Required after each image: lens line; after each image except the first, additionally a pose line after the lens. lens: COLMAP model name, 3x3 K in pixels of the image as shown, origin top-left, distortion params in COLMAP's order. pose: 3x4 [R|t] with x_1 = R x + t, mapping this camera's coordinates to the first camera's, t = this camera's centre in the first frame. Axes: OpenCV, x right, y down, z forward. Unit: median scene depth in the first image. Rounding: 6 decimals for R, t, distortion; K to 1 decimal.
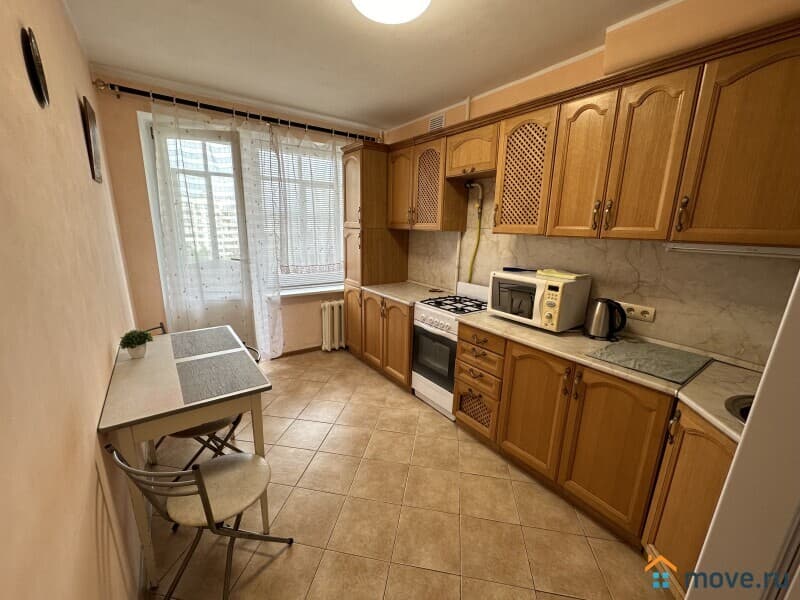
lens RADIAL K [[319.9, 0, 400.0], [0, 319.9, 300.0], [0, 0, 1]] dist [0.001185, 0.000552]
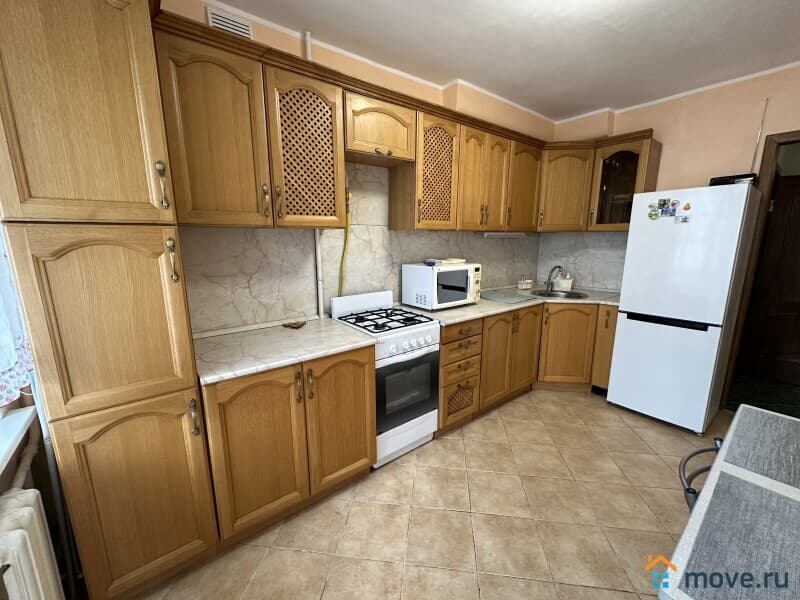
lens RADIAL K [[319.9, 0, 400.0], [0, 319.9, 300.0], [0, 0, 1]] dist [0.001185, 0.000552]
pose [[-0.024282, -0.220374, 0.975113, -0.649682], [0.226684, 0.948780, 0.220068, -0.220045], [-0.973666, 0.226387, 0.026917, 1.020423]]
